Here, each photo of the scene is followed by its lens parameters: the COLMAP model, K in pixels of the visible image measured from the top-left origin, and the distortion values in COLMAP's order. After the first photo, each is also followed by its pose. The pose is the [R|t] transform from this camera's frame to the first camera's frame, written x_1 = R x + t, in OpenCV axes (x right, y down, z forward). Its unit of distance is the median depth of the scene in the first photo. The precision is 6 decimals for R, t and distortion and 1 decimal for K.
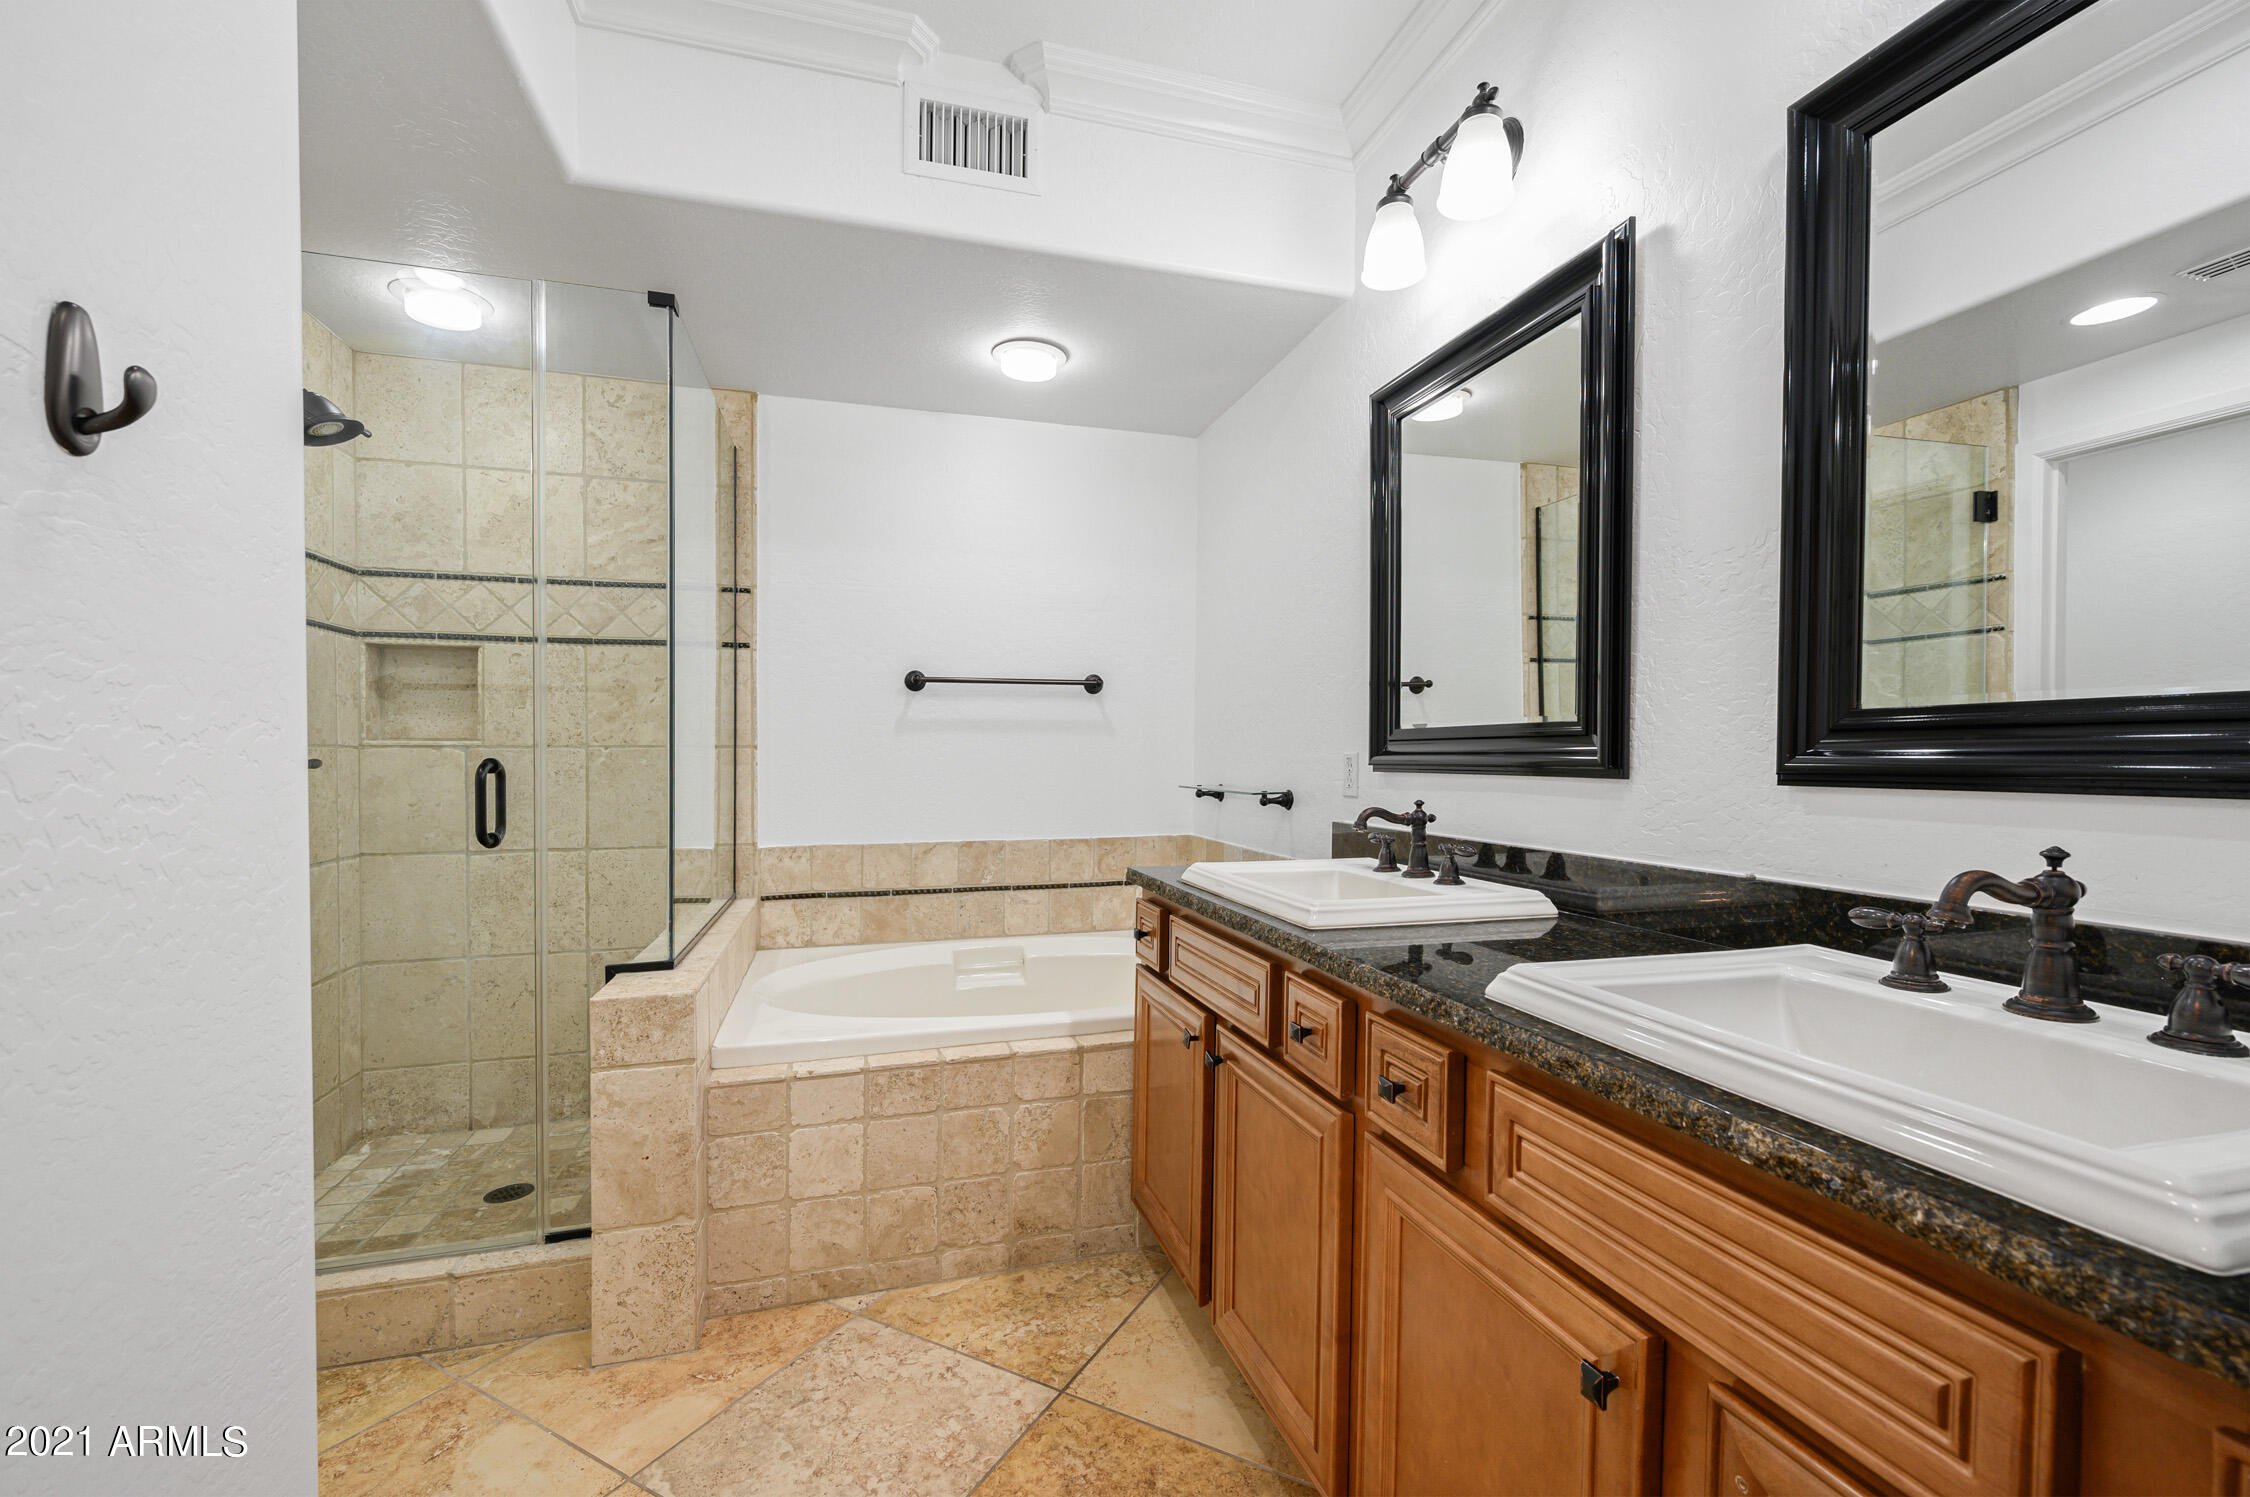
lens RADIAL K [[935.6, 0, 1167.9], [0, 935.6, 743.6], [0, 0, 1]] dist [0.003368, 0.000246]
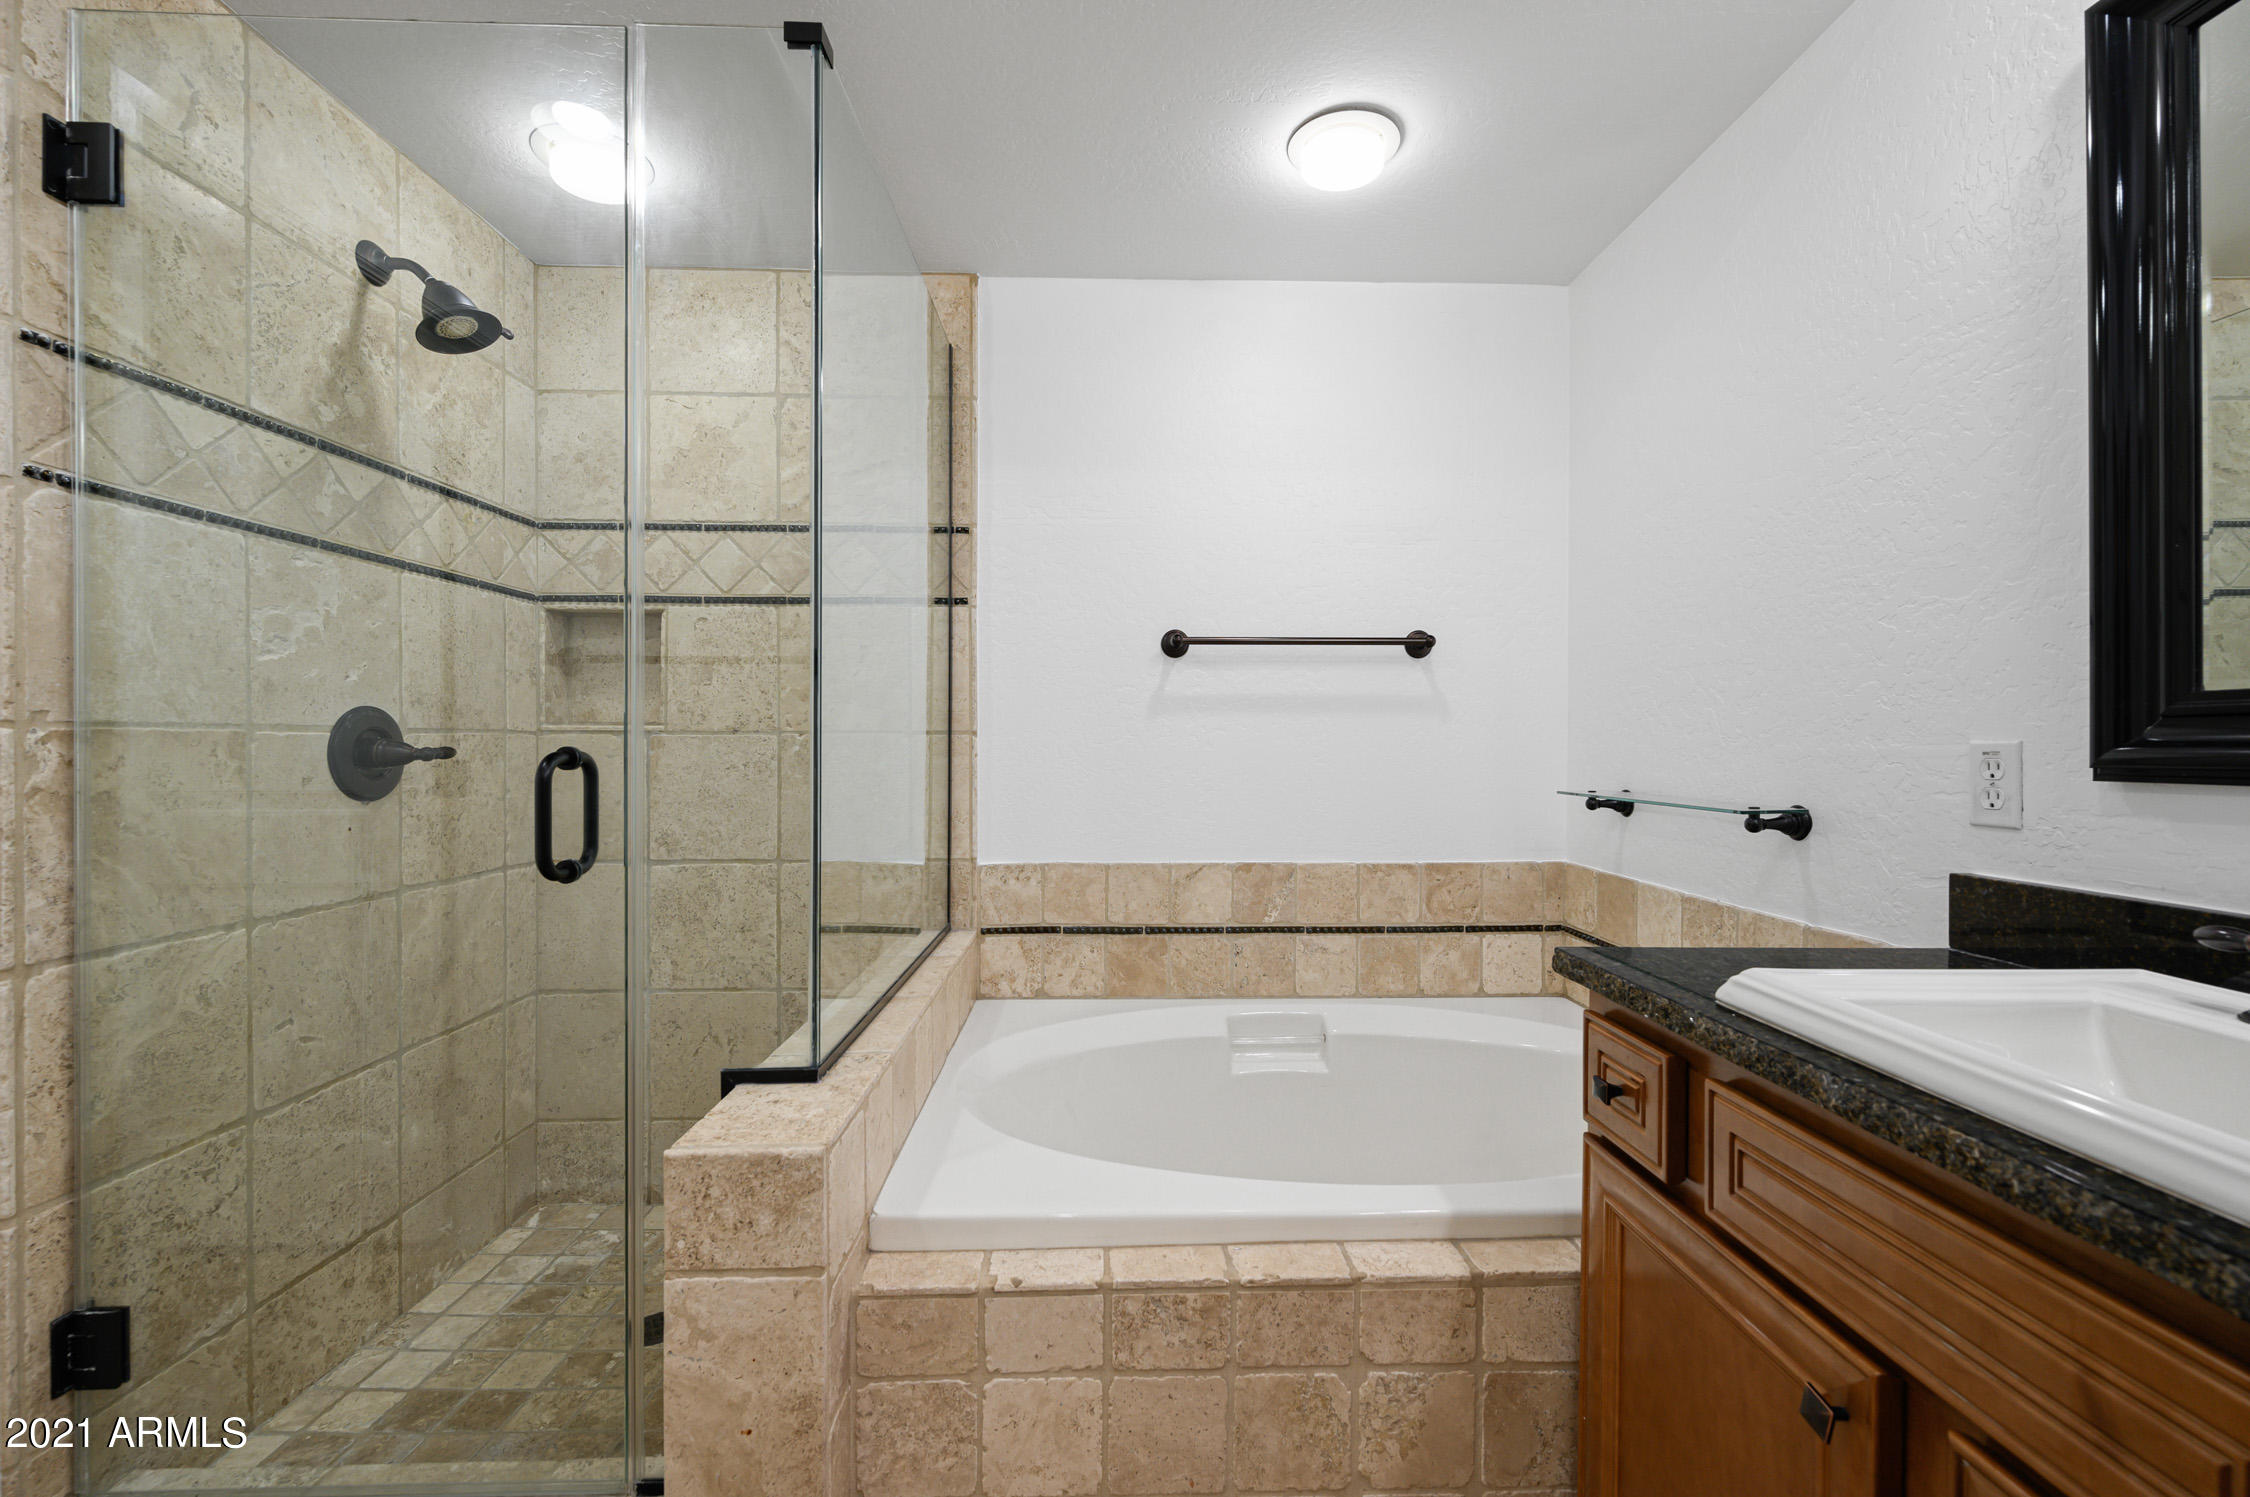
lens RADIAL K [[916.3, 0, 1125.9], [0, 916.3, 734.9], [0, 0, 1]] dist [-0.000611, -0.000096]
pose [[0.954374, 0.000007, -0.298613, -0.111291], [0.000626, 0.999998, 0.002022, 0.004245], [0.298612, -0.002116, 0.954372, 0.364132]]
